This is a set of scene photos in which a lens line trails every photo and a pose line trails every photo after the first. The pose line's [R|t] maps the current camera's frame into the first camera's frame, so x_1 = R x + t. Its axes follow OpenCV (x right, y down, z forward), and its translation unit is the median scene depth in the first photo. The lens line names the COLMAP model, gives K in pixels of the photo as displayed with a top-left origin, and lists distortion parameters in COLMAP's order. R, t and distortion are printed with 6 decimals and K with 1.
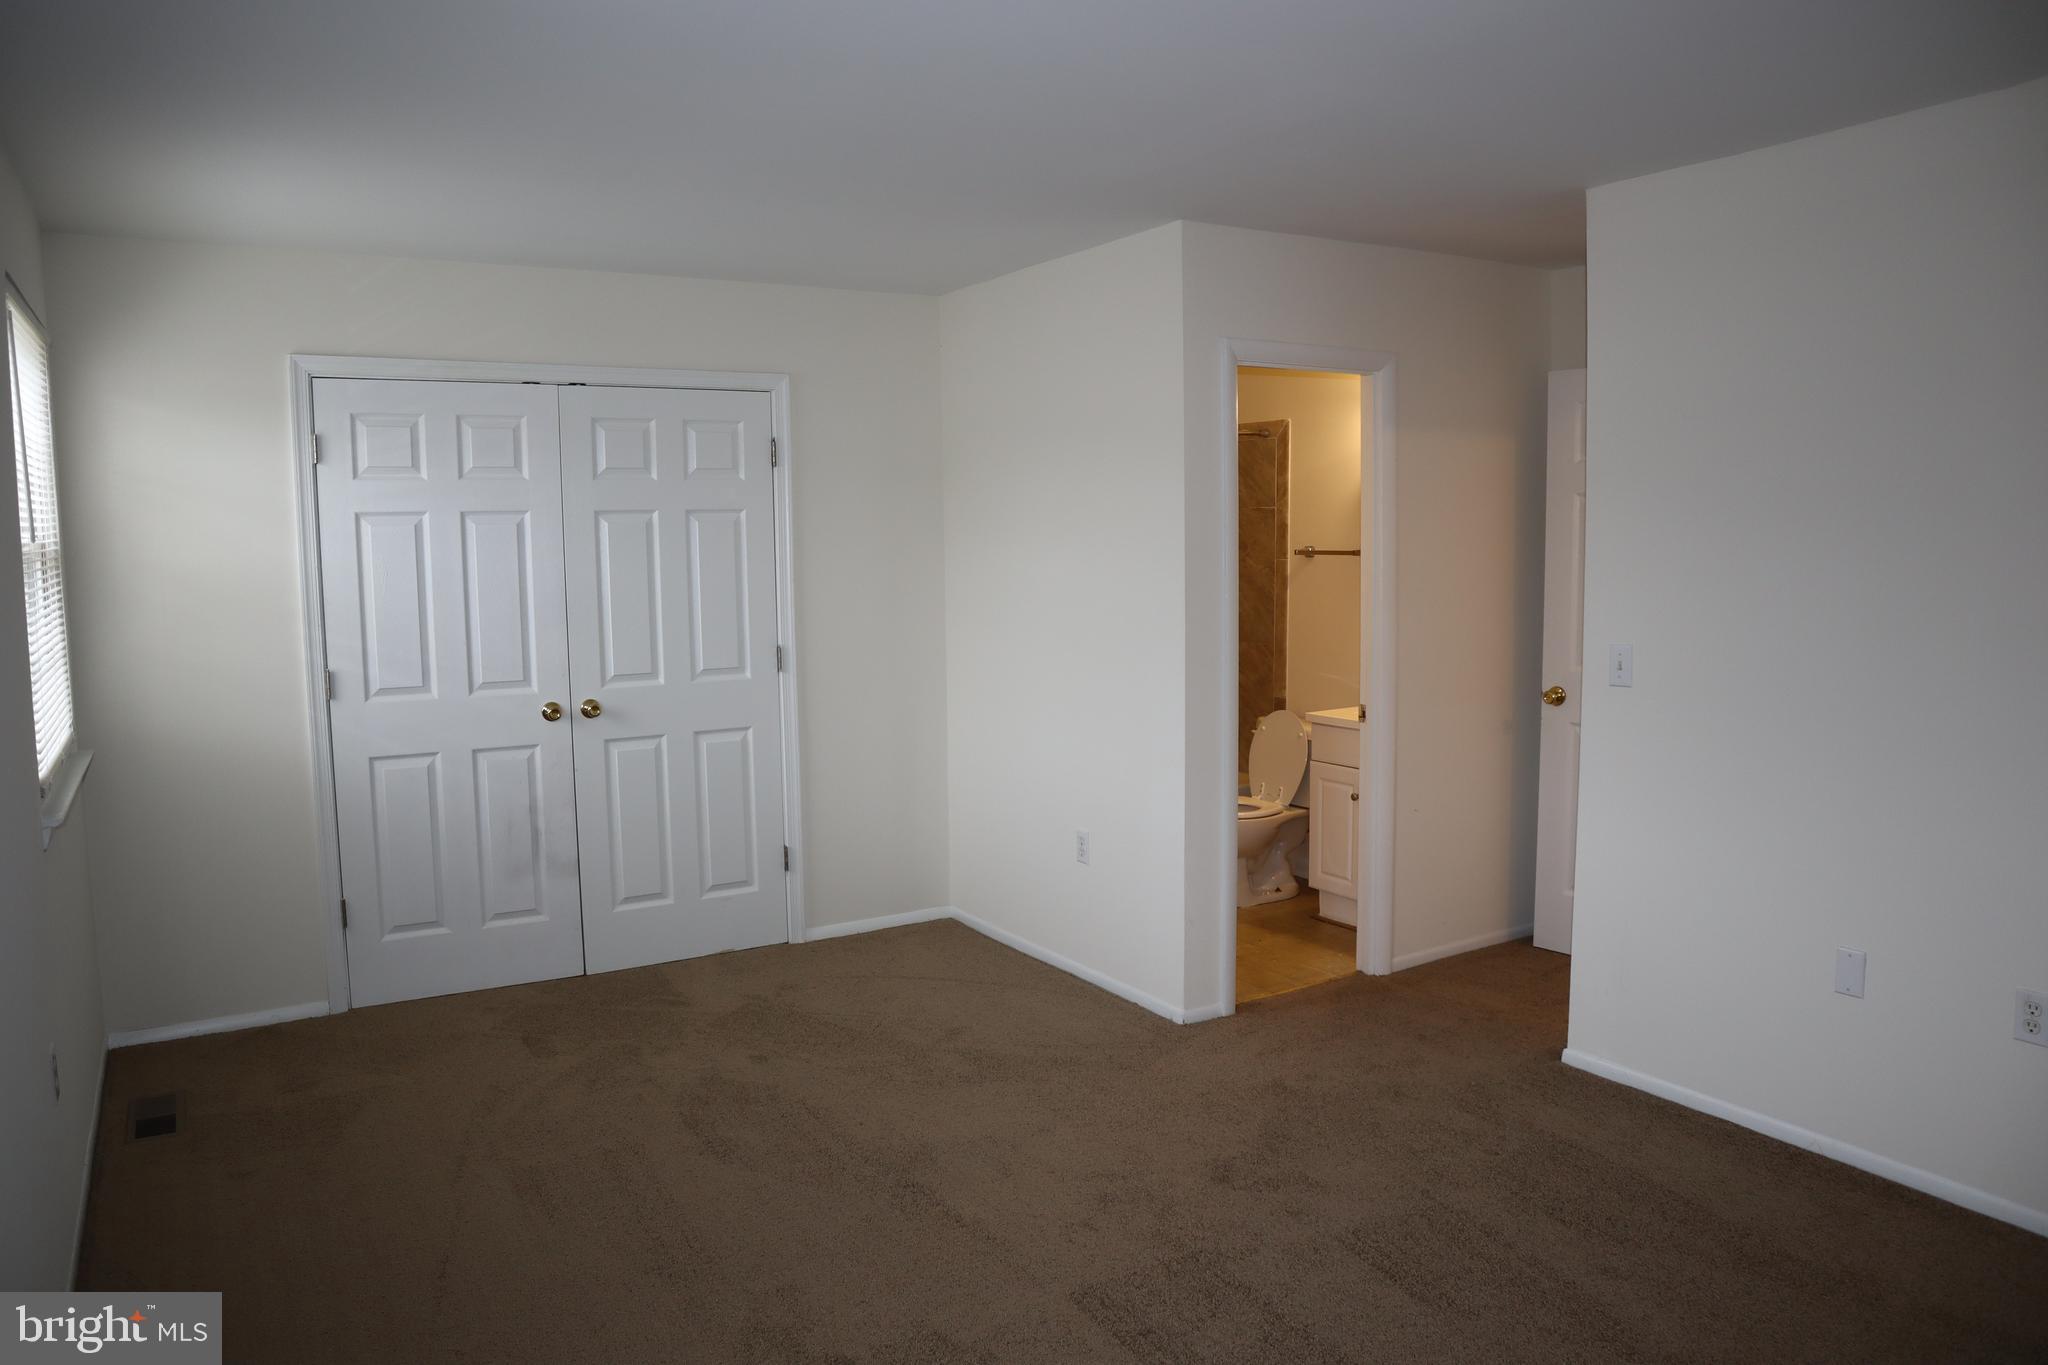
lens RADIAL K [[1481.9, 0, 1013.6], [0, 1481.9, 695.5], [0, 0, 1]] dist [-0.062749, 0.007922]
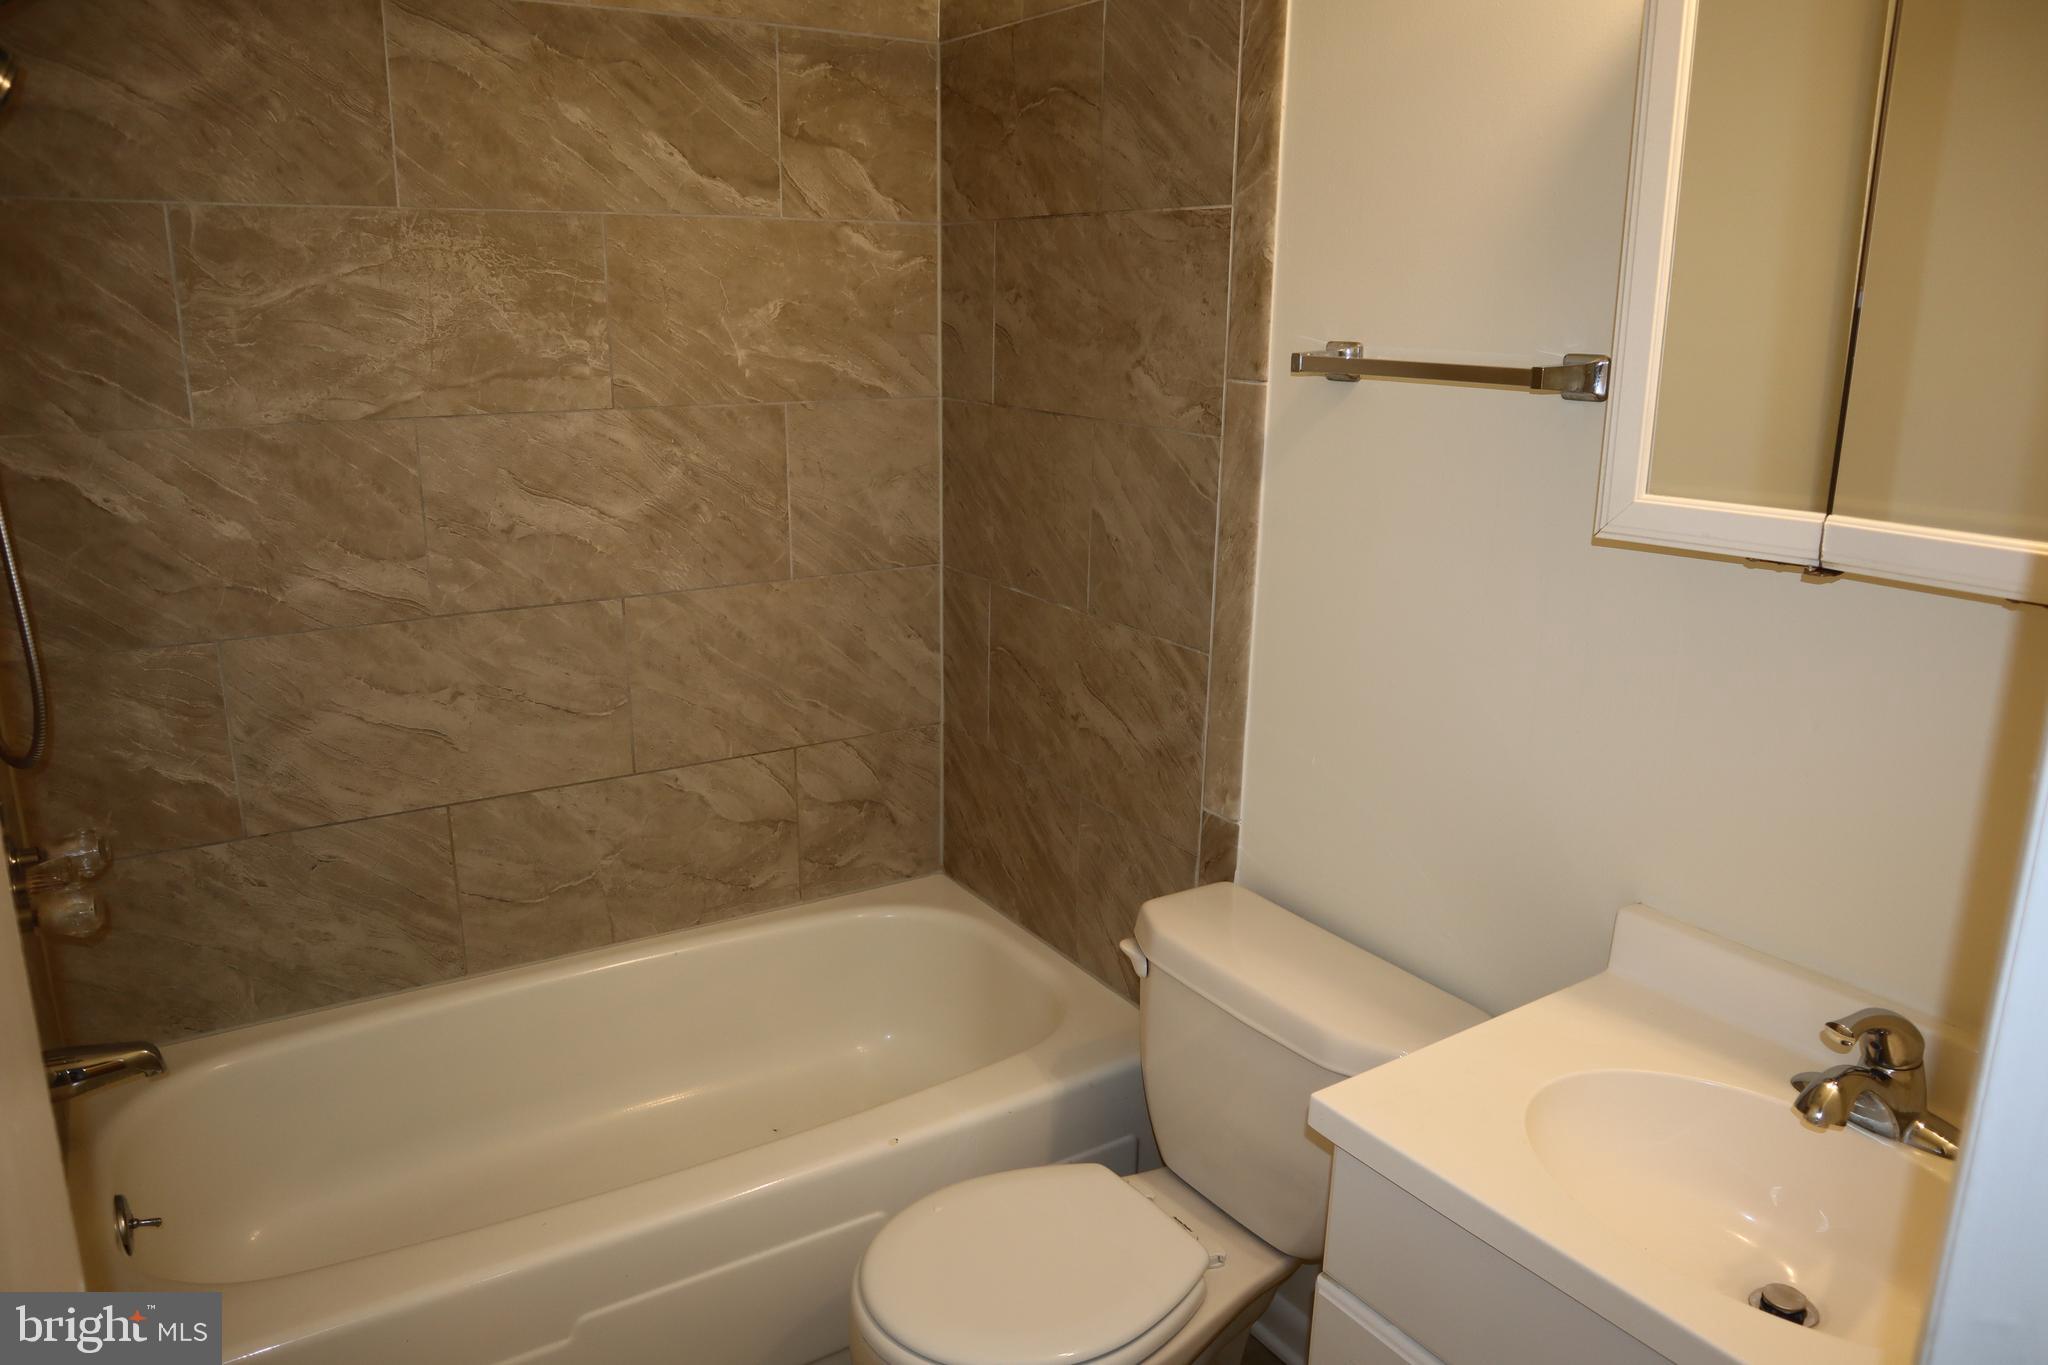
lens RADIAL K [[1481.9, 0, 1024.8], [0, 1481.9, 681.8], [0, 0, 1]] dist [-0.062749, 0.007922]
pose [[0.999129, 0.021835, 0.035569, 0.128243], [-0.026392, 0.990745, 0.133147, -0.071381], [-0.032333, -0.133970, 0.990458, 0.701913]]
